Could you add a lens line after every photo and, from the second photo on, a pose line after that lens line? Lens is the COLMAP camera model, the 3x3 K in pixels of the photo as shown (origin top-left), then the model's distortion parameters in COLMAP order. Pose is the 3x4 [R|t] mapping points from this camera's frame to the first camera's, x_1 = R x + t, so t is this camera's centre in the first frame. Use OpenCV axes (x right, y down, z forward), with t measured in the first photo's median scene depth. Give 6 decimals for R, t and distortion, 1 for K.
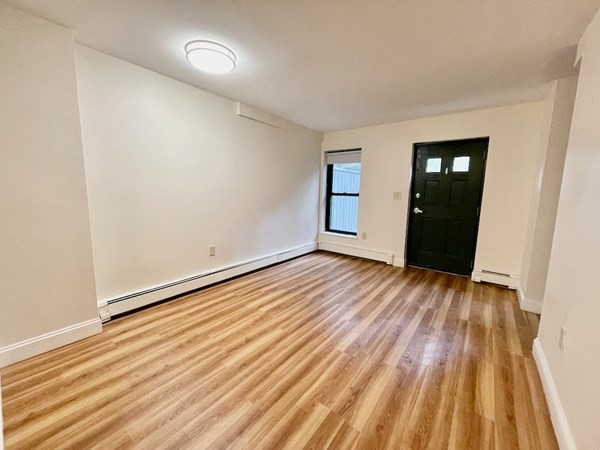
lens RADIAL K [[247.7, 0, 299.5], [0, 247.7, 222.8], [0, 0, 1]] dist [0.002274, 0.000058]
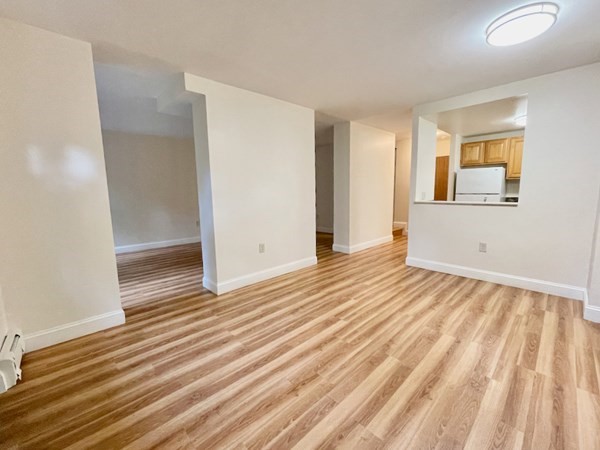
lens RADIAL K [[247.7, 0, 296.4], [0, 247.7, 224.0], [0, 0, 1]] dist [0.002274, 0.000058]
pose [[-0.986639, -0.032317, 0.159684, 0.201071], [0.011475, 0.963911, 0.265976, -0.192926], [-0.162517, 0.264254, -0.950662, 1.645519]]
